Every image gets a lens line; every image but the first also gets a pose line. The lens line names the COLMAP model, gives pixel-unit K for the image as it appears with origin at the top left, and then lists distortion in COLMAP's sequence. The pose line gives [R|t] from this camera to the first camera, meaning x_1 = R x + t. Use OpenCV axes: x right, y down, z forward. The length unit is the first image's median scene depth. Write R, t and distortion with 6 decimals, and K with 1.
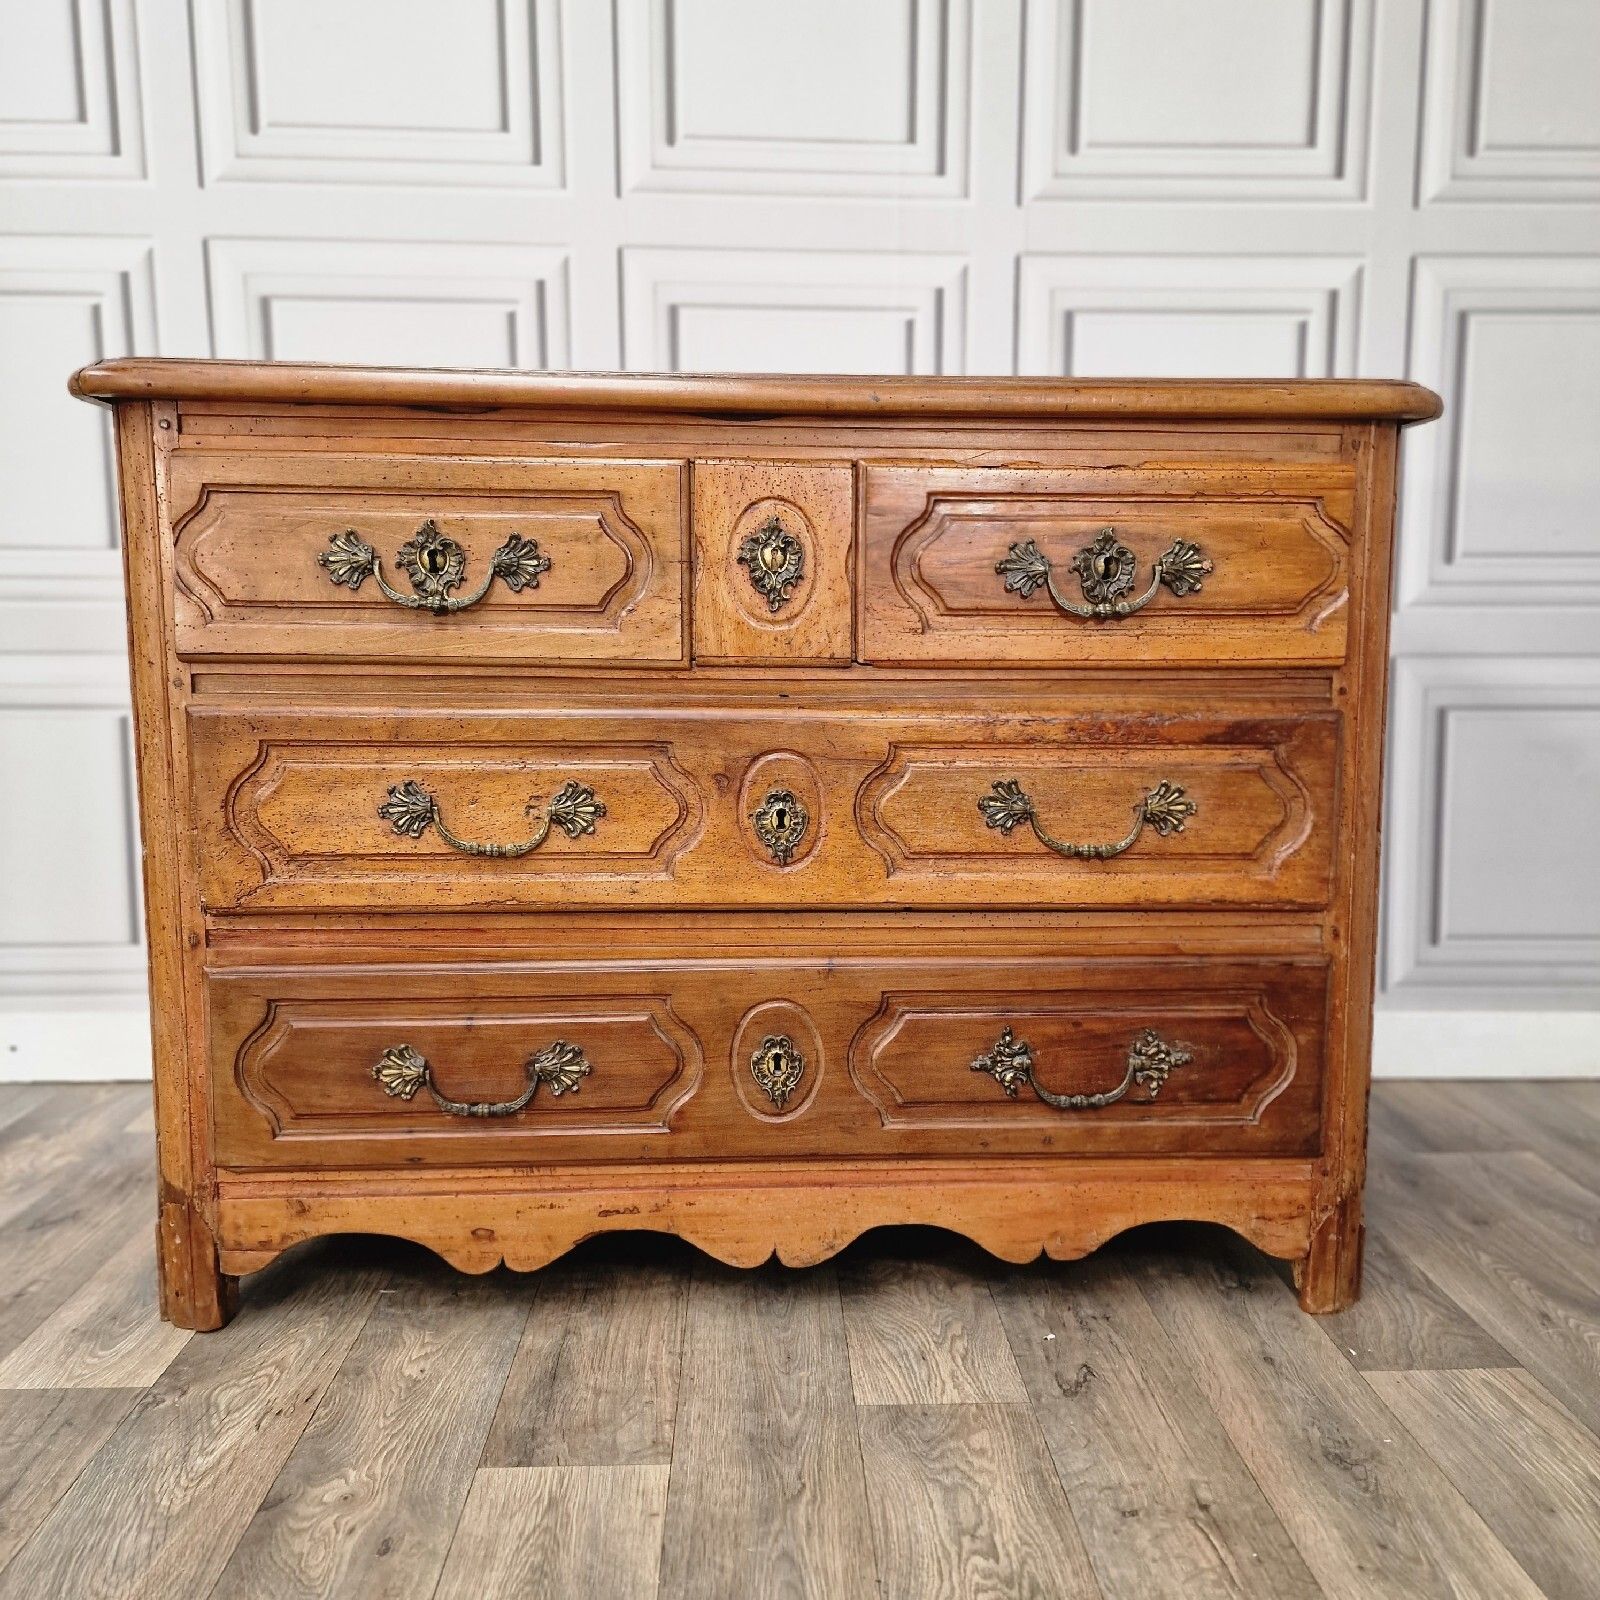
lens RADIAL K [[1429.2, 0, 807.9], [0, 1429.2, 796.8], [0, 0, 1]] dist [0.127233, -0.185800]
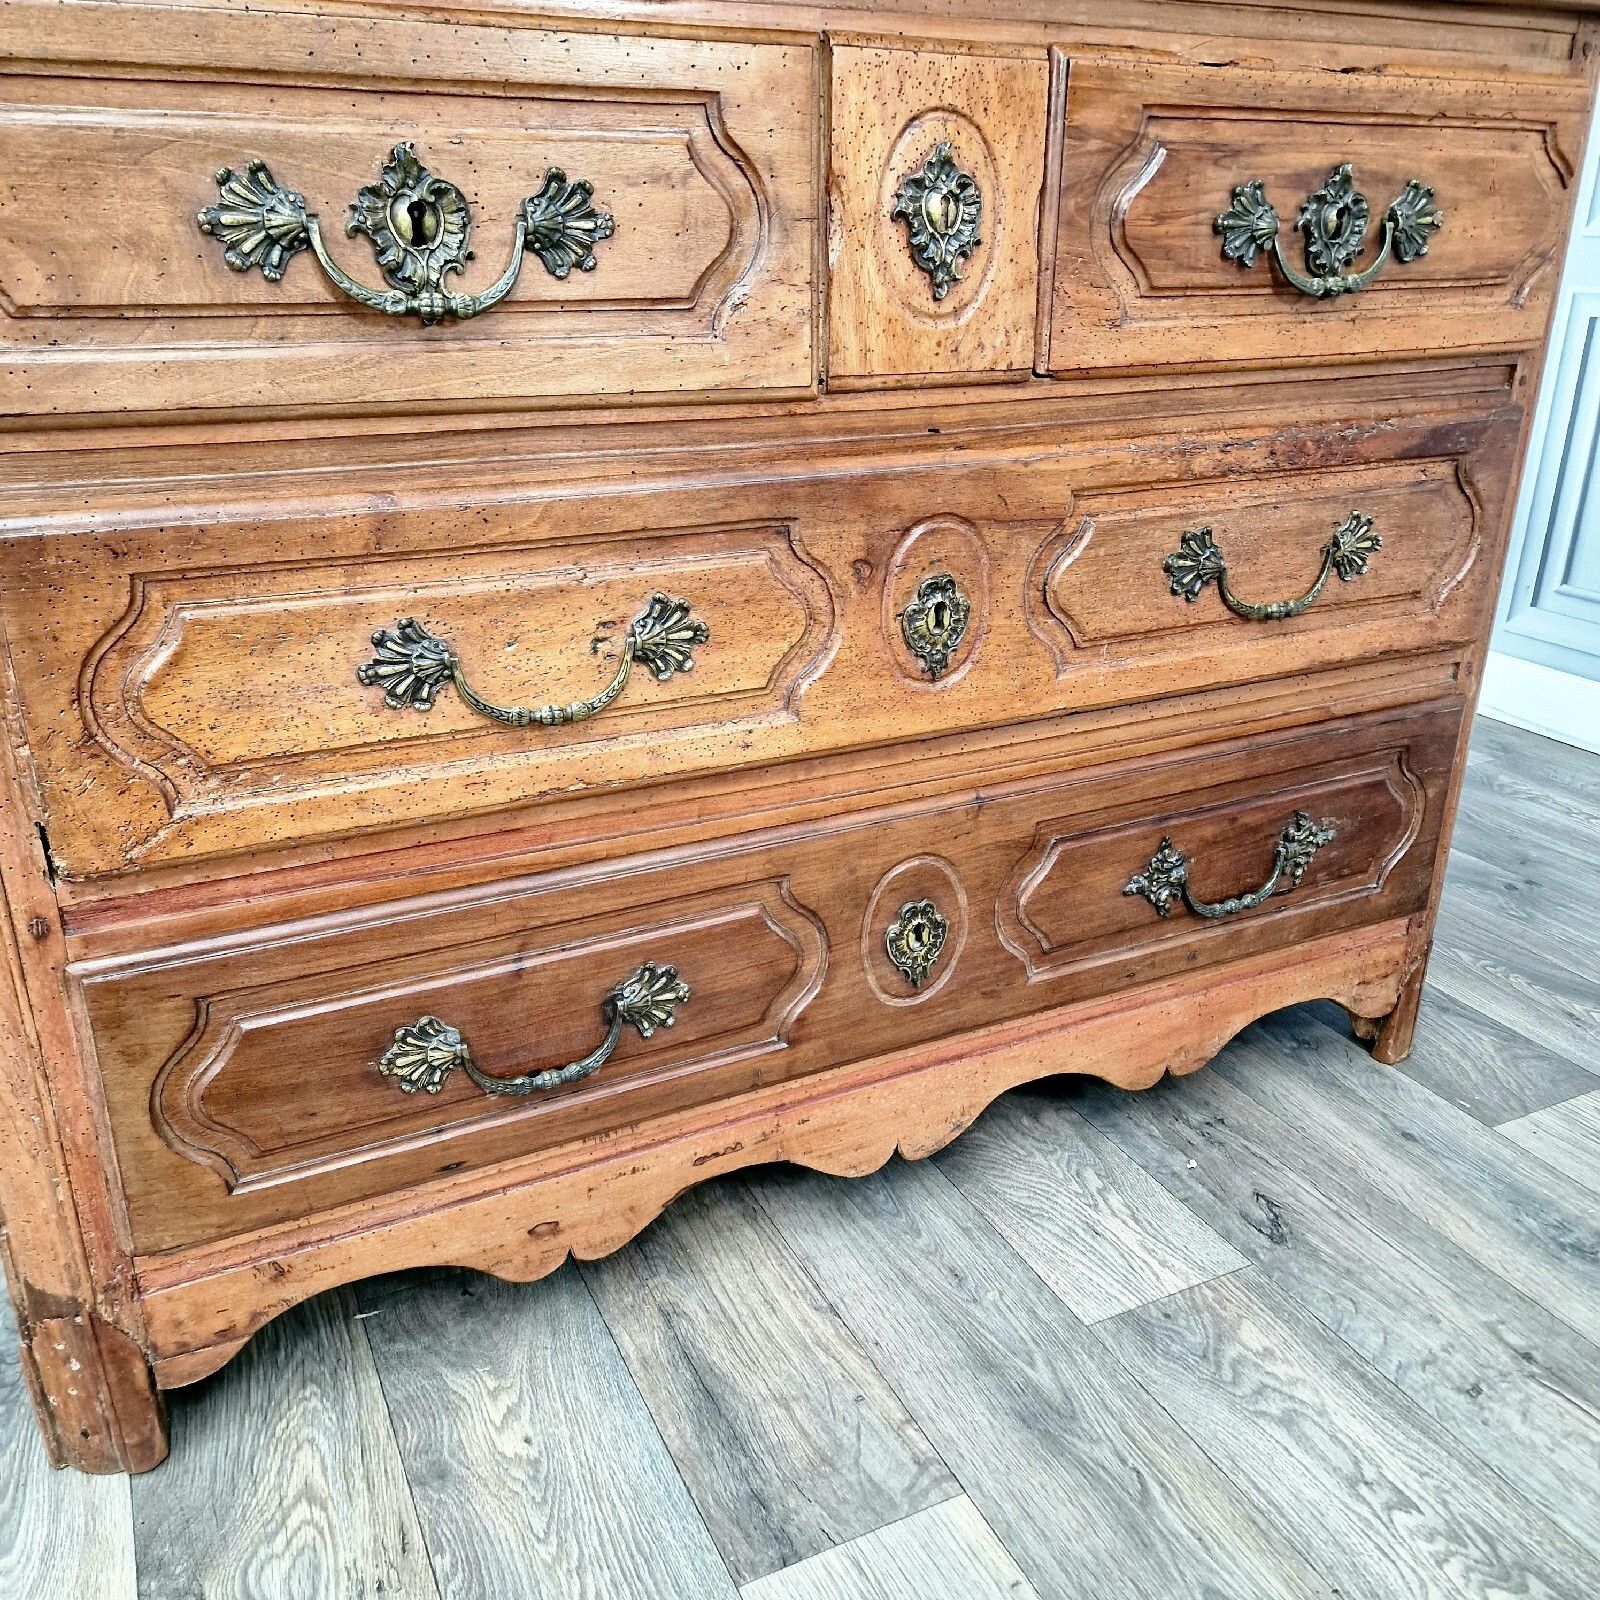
lens RADIAL K [[1442.8, 0, 796.5], [0, 1442.8, 792.7], [0, 0, 1]] dist [0.086595, -0.091149]
pose [[0.916741, -0.149387, 0.370499, -0.356843], [0.045413, 0.960408, 0.274873, -0.098442], [-0.396893, -0.235162, 0.887229, 0.382902]]
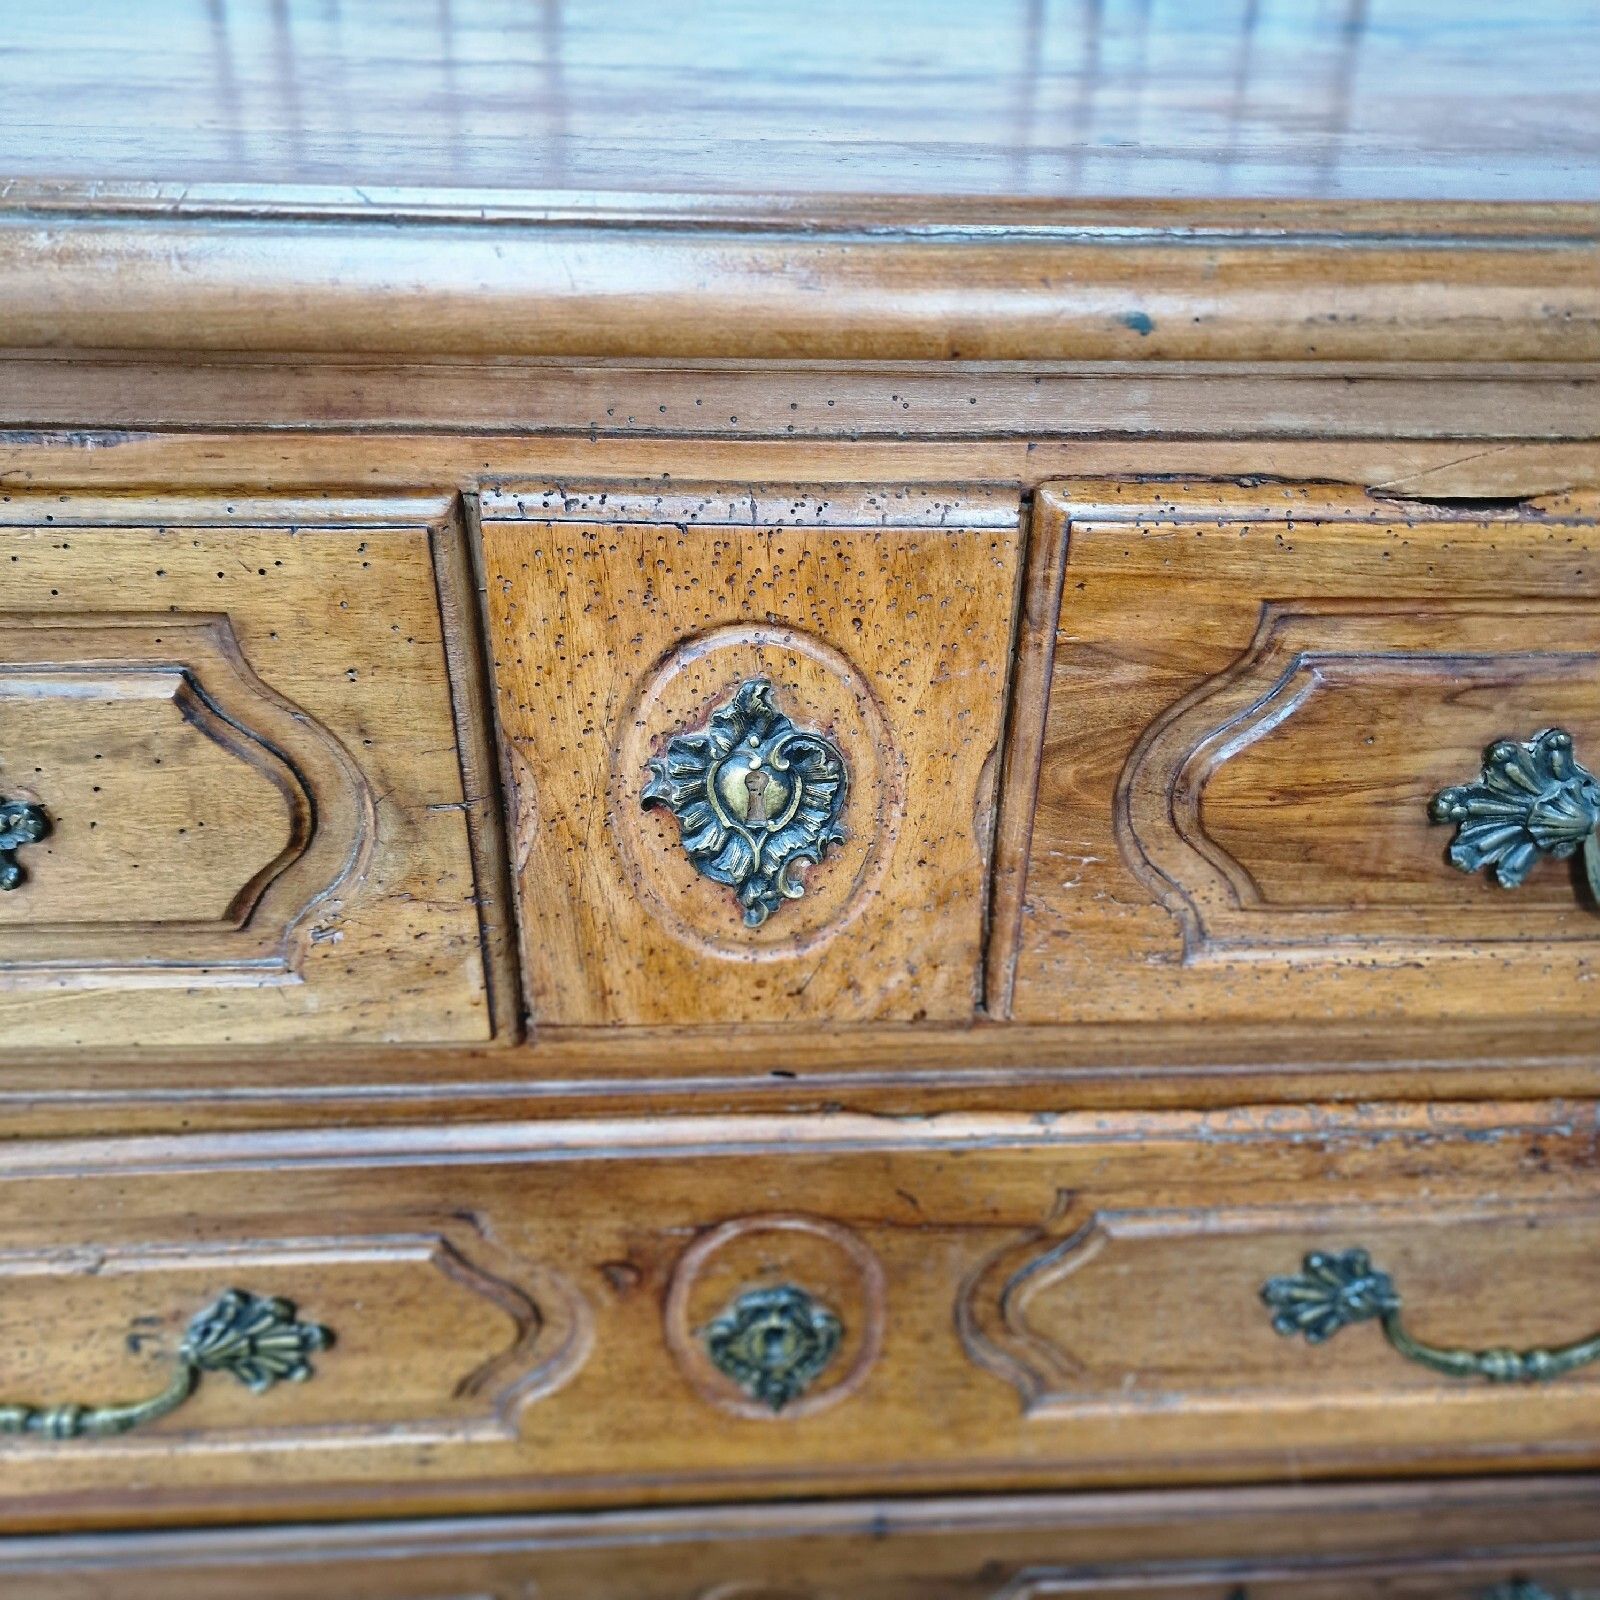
lens RADIAL K [[1470.2, 0, 814.7], [0, 1470.2, 804.3], [0, 0, 1]] dist [0.055769, -0.057296]
pose [[0.999864, 0.010488, 0.012715, -0.014260], [-0.015041, 0.896101, 0.443595, -0.305827], [-0.006742, -0.443726, 0.896137, 0.693287]]
